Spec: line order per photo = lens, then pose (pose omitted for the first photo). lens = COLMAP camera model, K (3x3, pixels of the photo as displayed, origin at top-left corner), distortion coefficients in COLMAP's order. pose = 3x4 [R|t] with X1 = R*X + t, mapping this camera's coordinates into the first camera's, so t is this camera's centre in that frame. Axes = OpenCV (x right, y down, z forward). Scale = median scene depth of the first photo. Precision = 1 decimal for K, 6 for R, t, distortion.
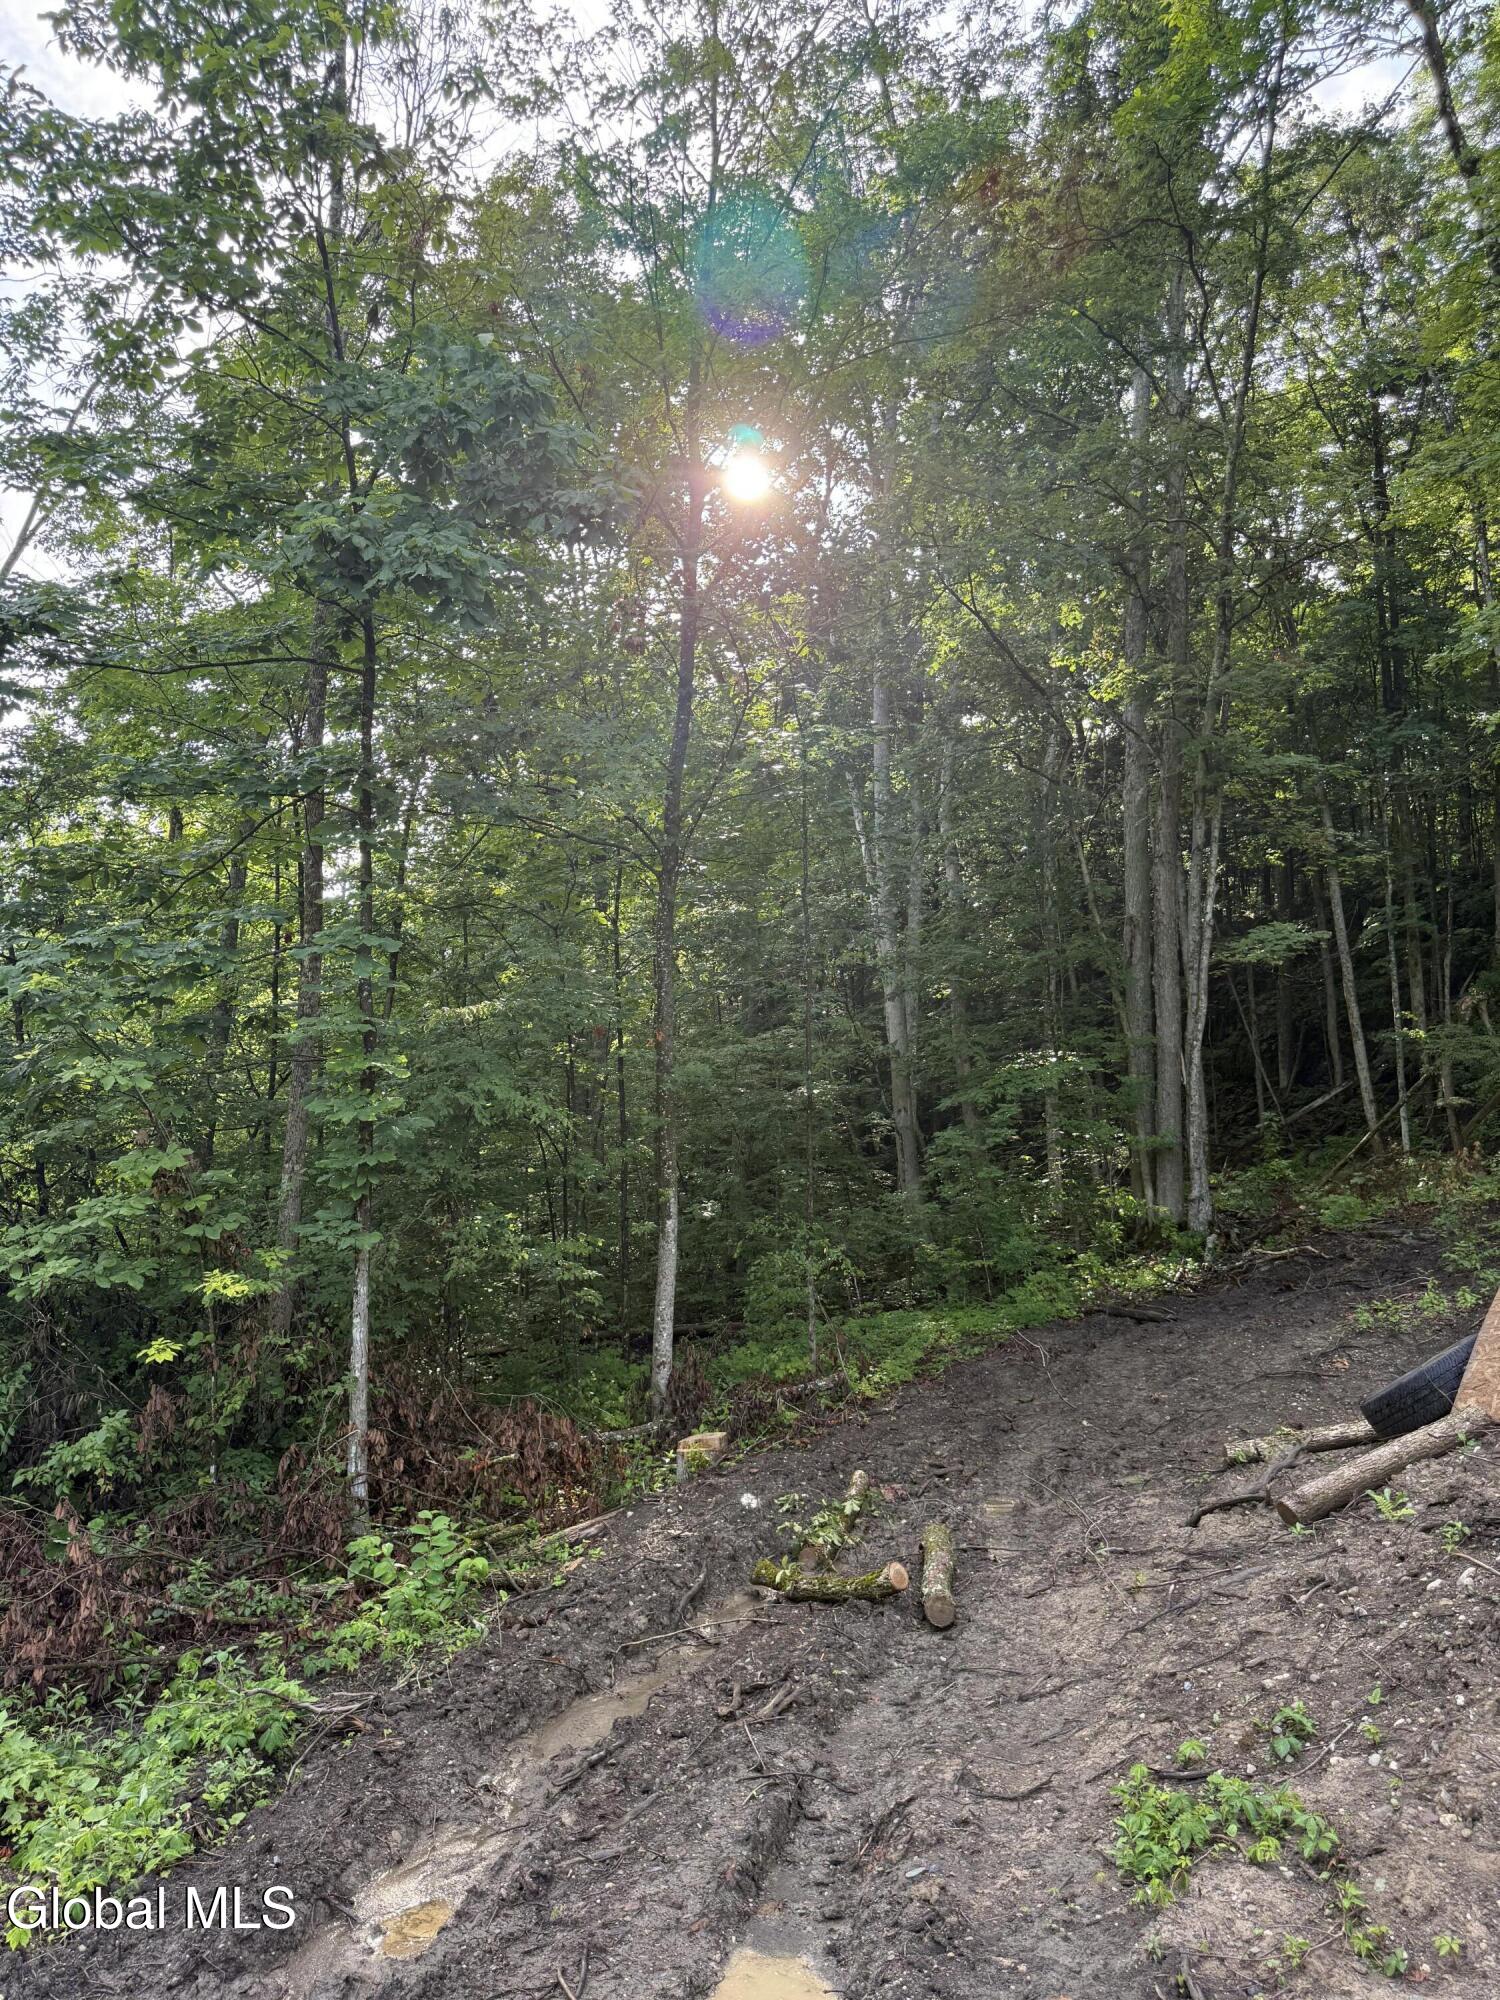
lens RADIAL K [[1425.2, 0, 736.5], [0, 1425.2, 1020.1], [0, 0, 1]] dist [0.043139, -0.043610]
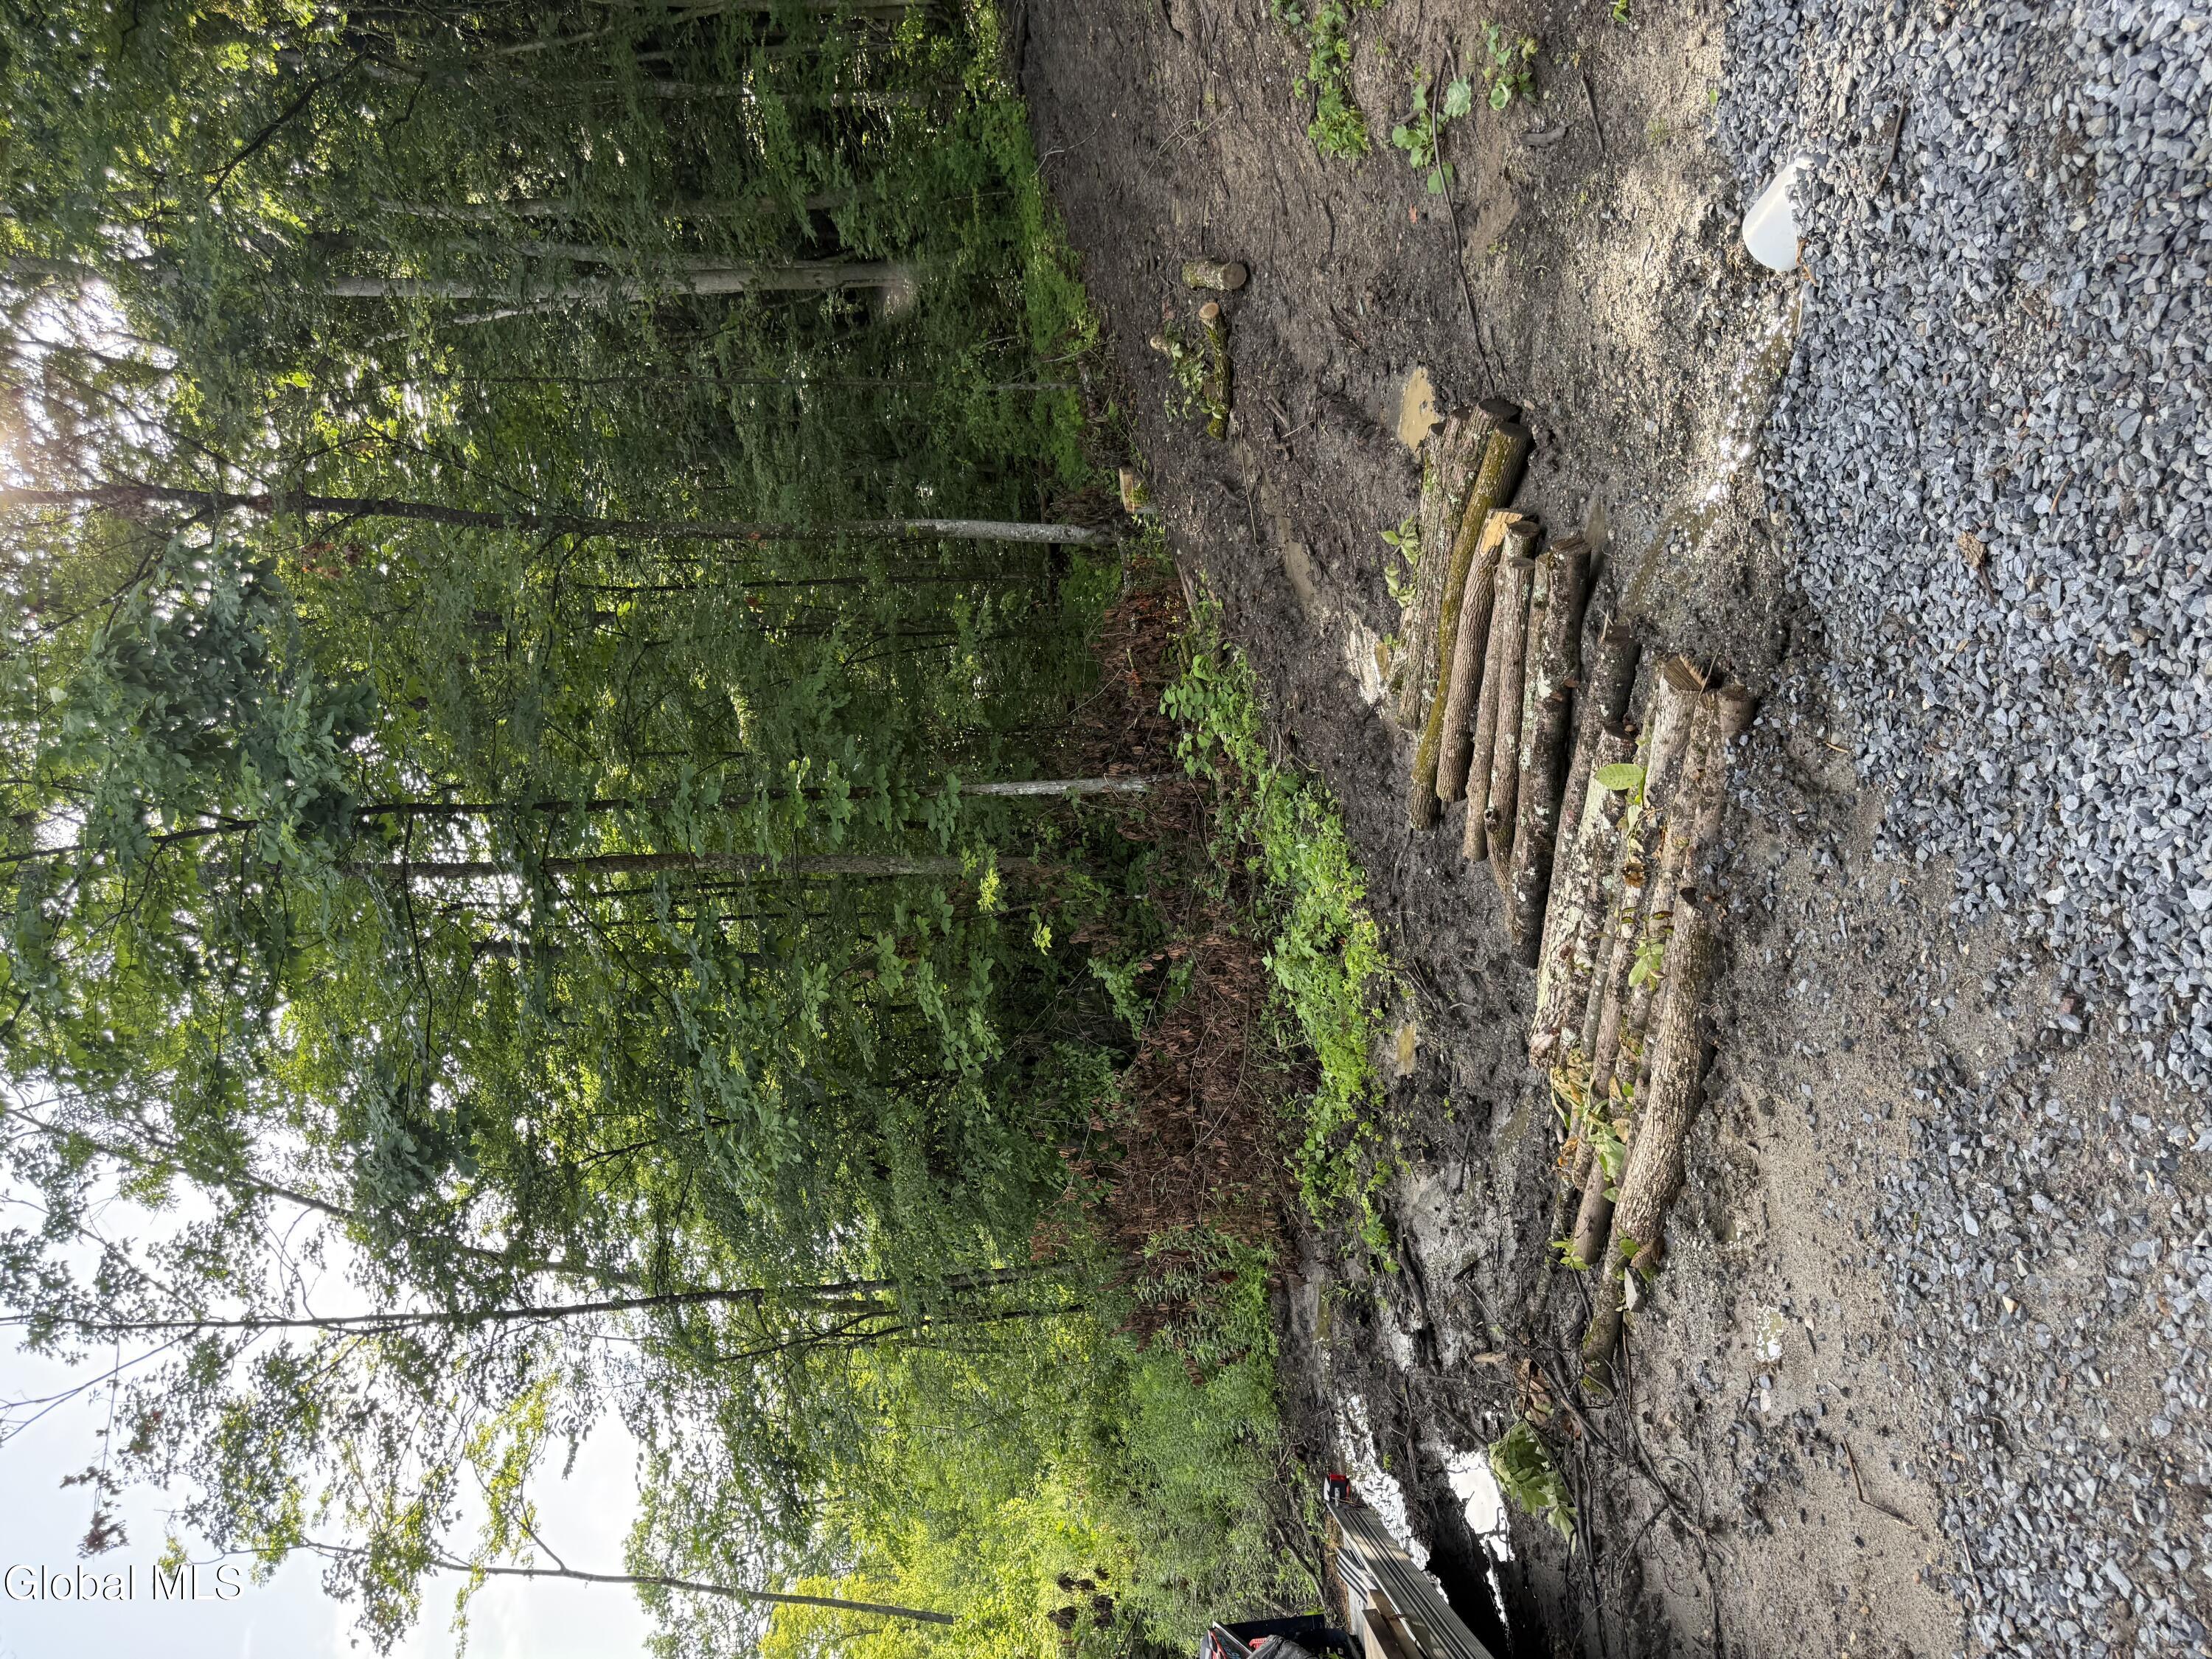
lens RADIAL K [[1576.2, 0, 1123.2], [0, 1576.2, 894.8], [0, 0, 1]] dist [0.043139, -0.043610]
pose [[0.014229, -0.968101, -0.250158, -0.022098], [0.969634, -0.047728, 0.239859, -0.023204], [-0.244147, -0.245974, 0.938024, -0.250391]]
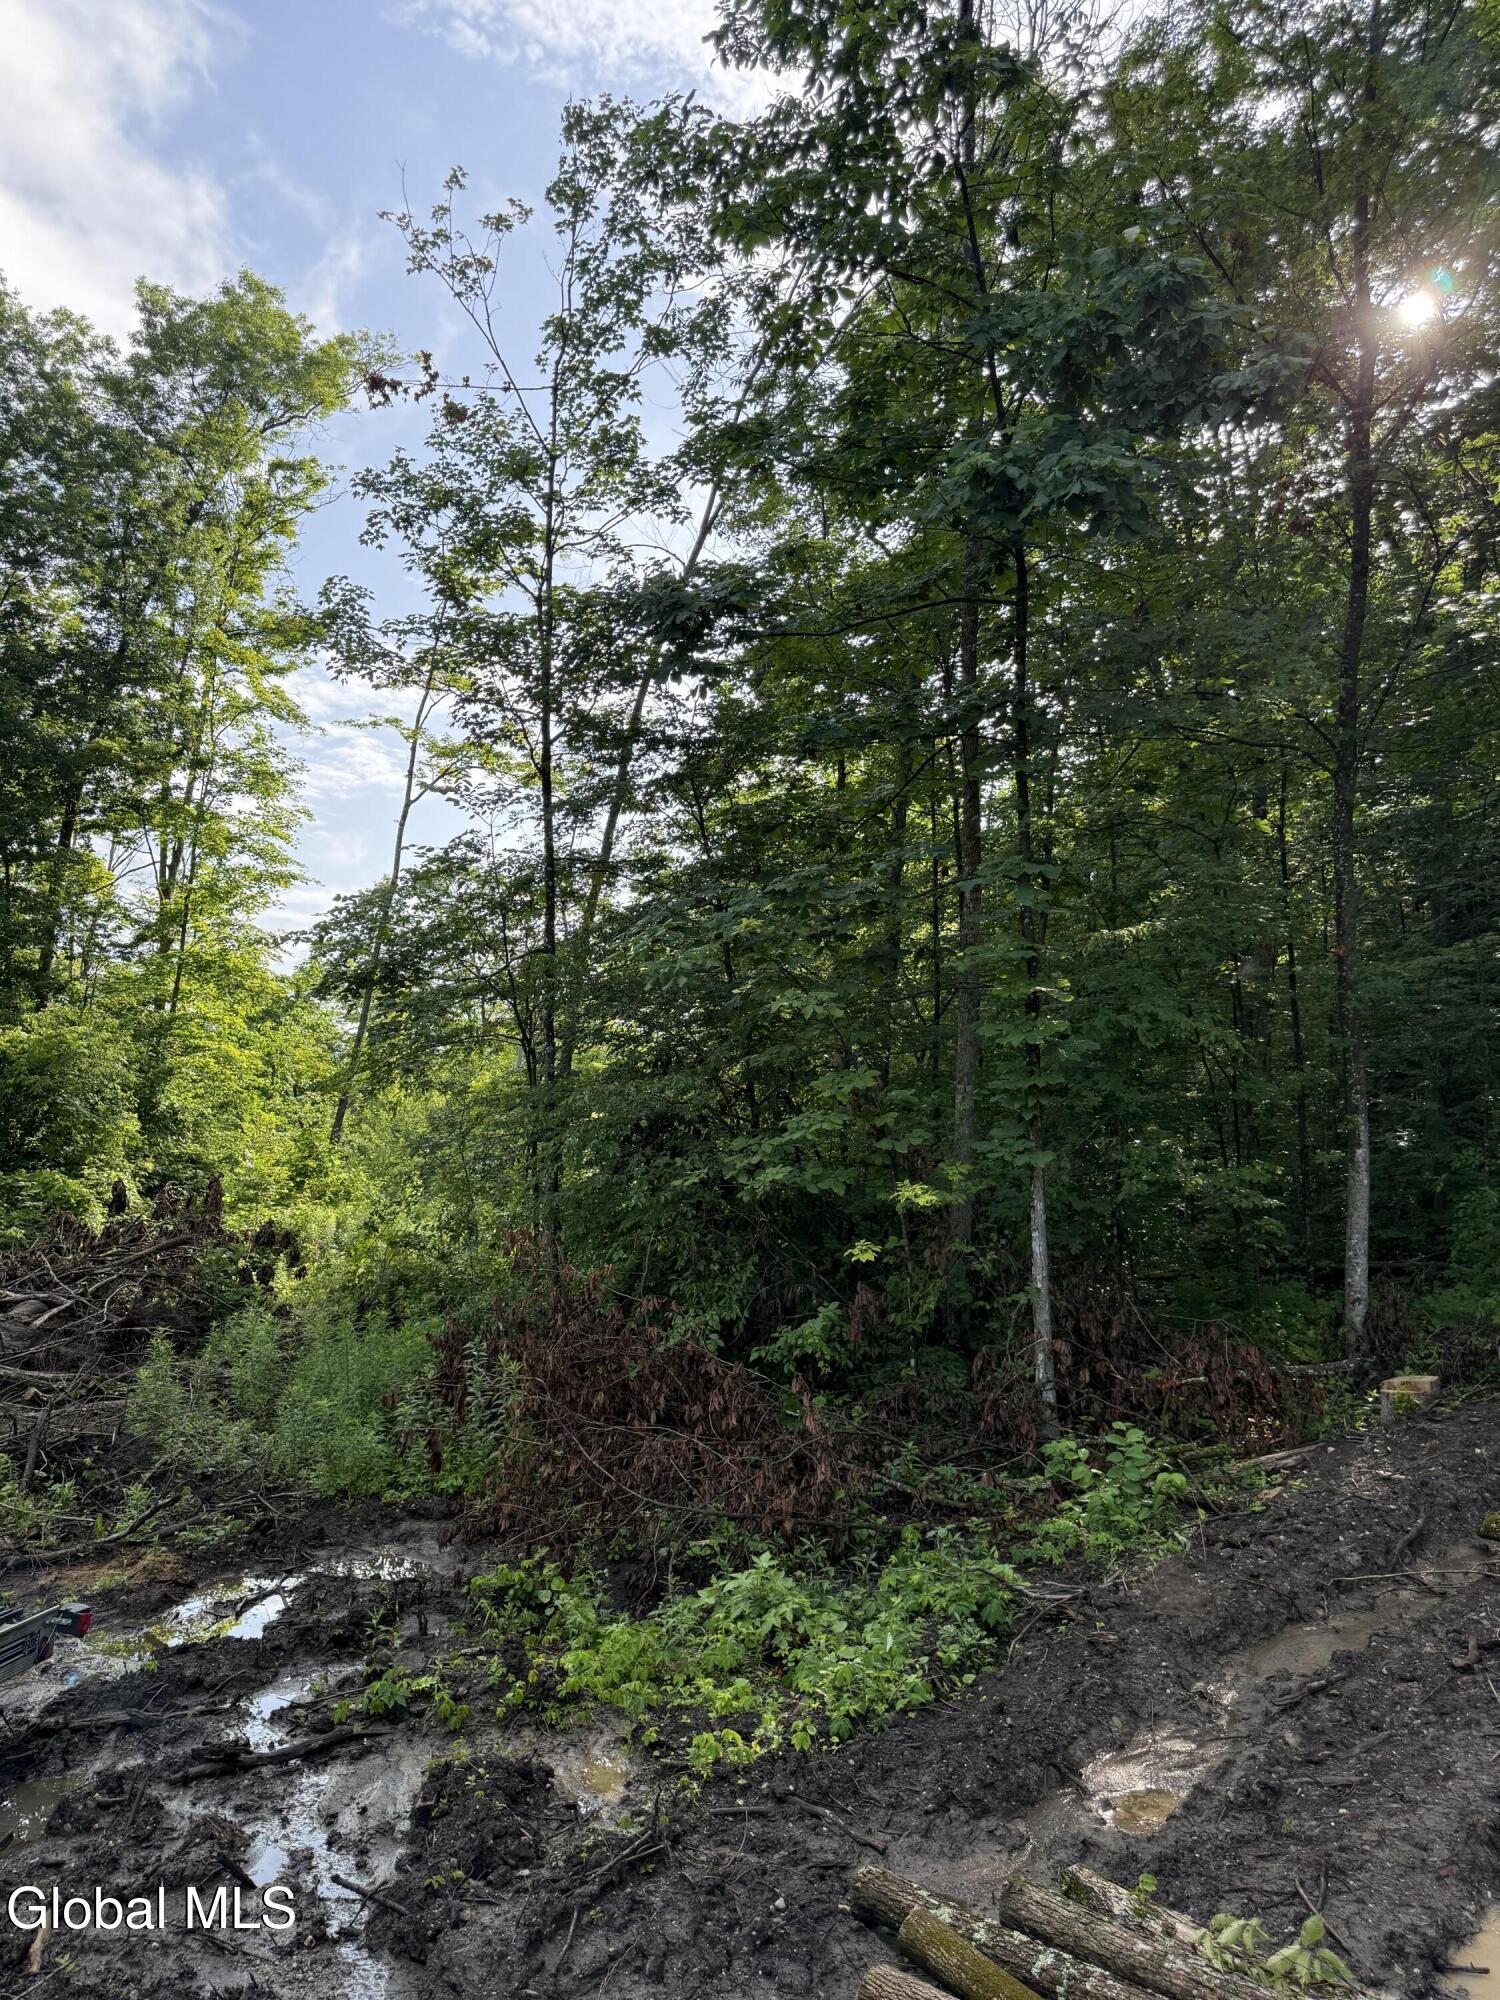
lens RADIAL K [[1425.2, 0, 736.5], [0, 1425.2, 1020.1], [0, 0, 1]] dist [0.043139, -0.043610]
pose [[0.902755, -0.024433, -0.429462, -0.012340], [0.046929, 0.998020, 0.041867, 0.000428], [0.427588, -0.057950, 0.902114, -0.015642]]
